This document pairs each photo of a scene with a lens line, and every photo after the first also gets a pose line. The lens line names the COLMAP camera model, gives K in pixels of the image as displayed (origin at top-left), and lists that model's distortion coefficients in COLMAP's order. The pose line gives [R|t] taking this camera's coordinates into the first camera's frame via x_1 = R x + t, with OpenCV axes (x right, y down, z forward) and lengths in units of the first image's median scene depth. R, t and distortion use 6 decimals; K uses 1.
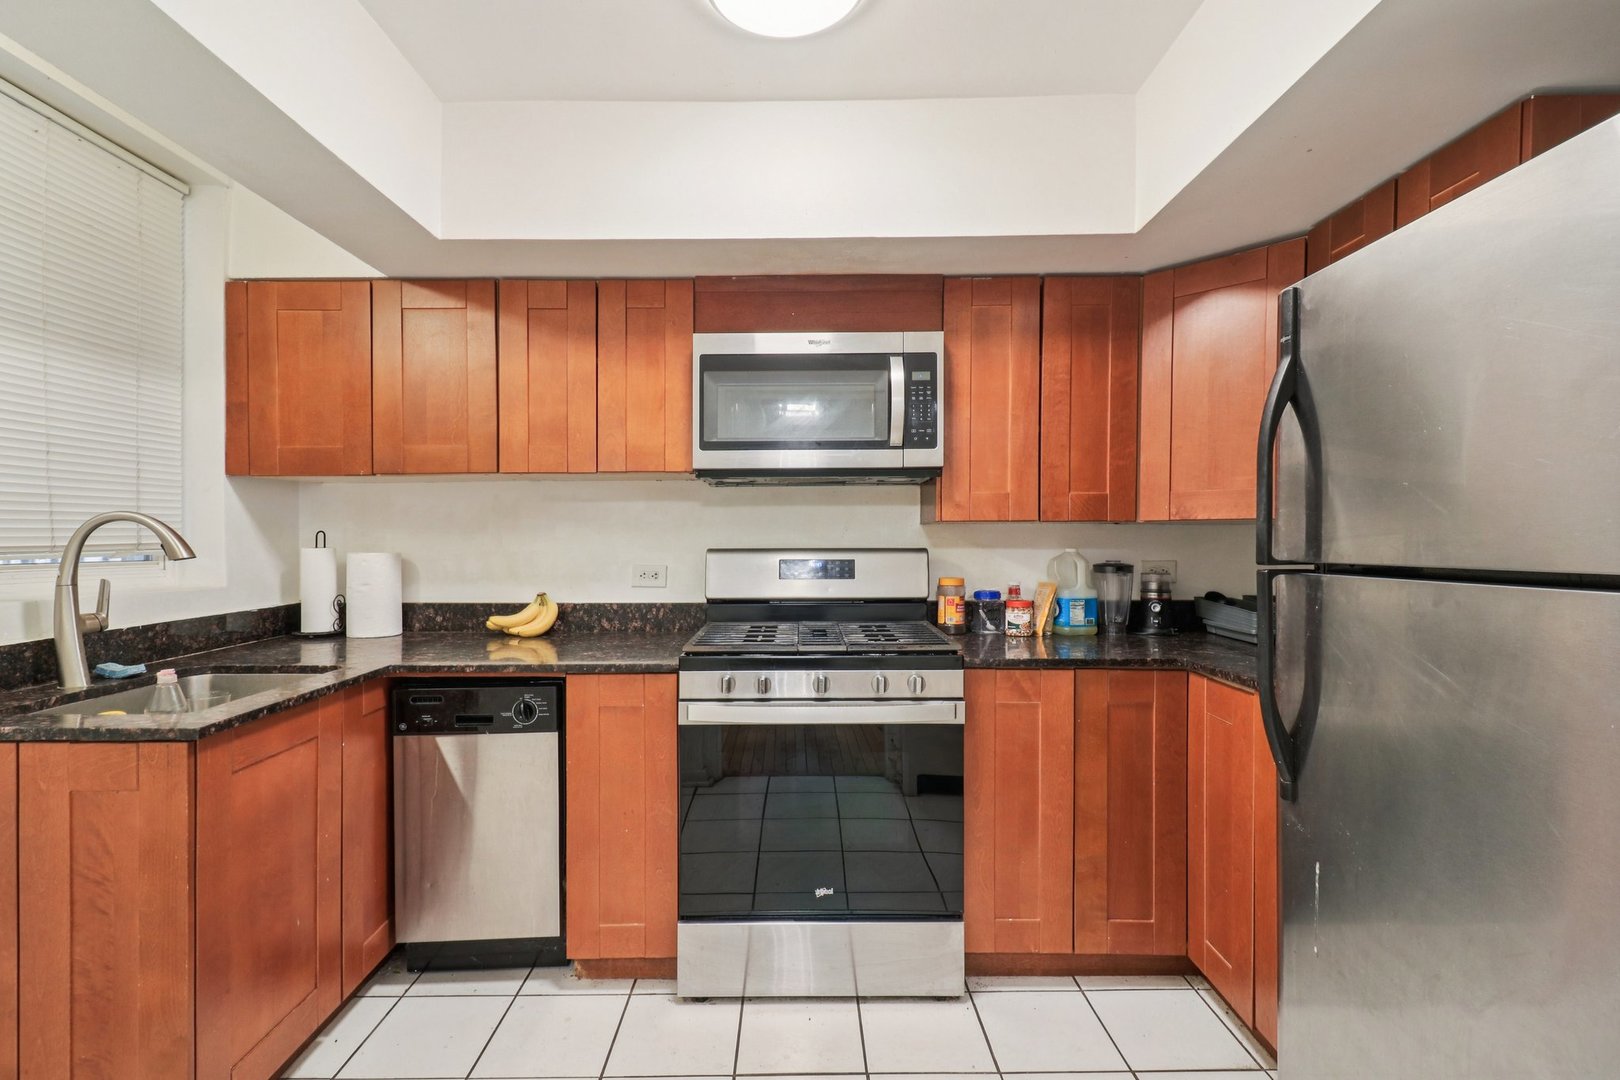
lens RADIAL K [[749.8, 0, 803.1], [0, 749.8, 523.5], [0, 0, 1]] dist [0.025163, -0.014077]
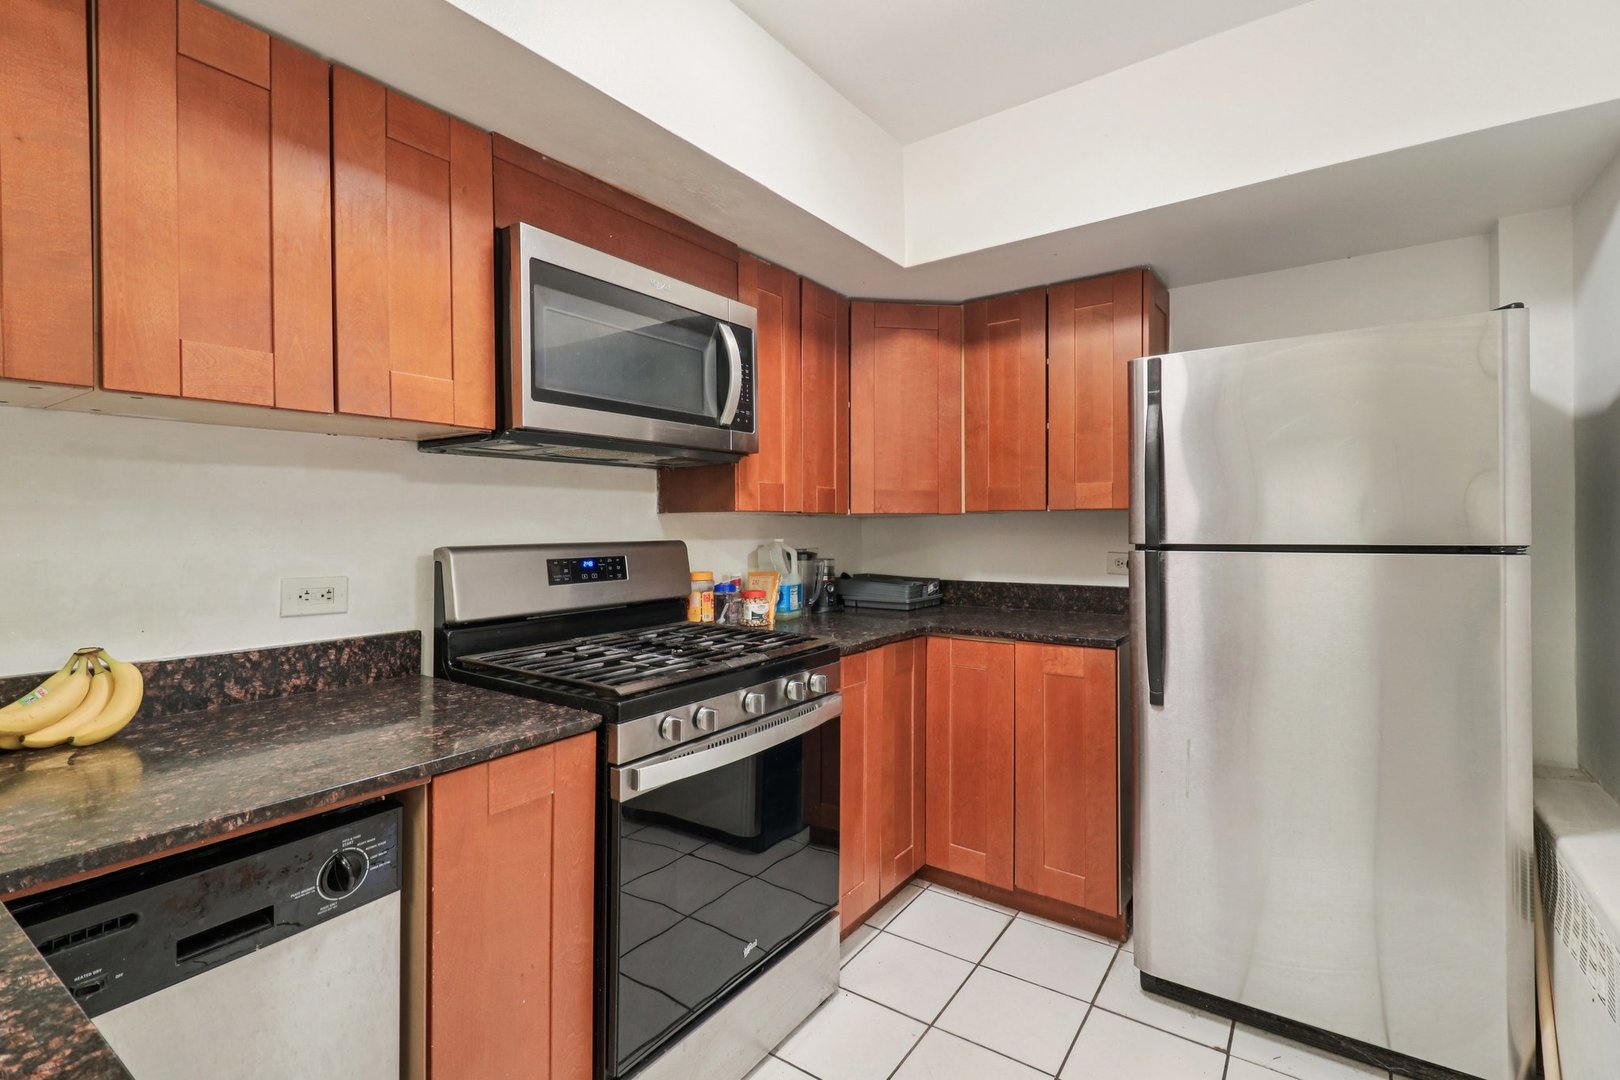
lens RADIAL K [[749.8, 0, 803.1], [0, 749.8, 523.5], [0, 0, 1]] dist [0.025163, -0.014077]
pose [[0.574808, 0.002145, 0.818285, -0.526282], [-0.012411, 0.999904, 0.006097, 0.005687], [-0.818194, -0.013660, 0.574780, 0.392339]]
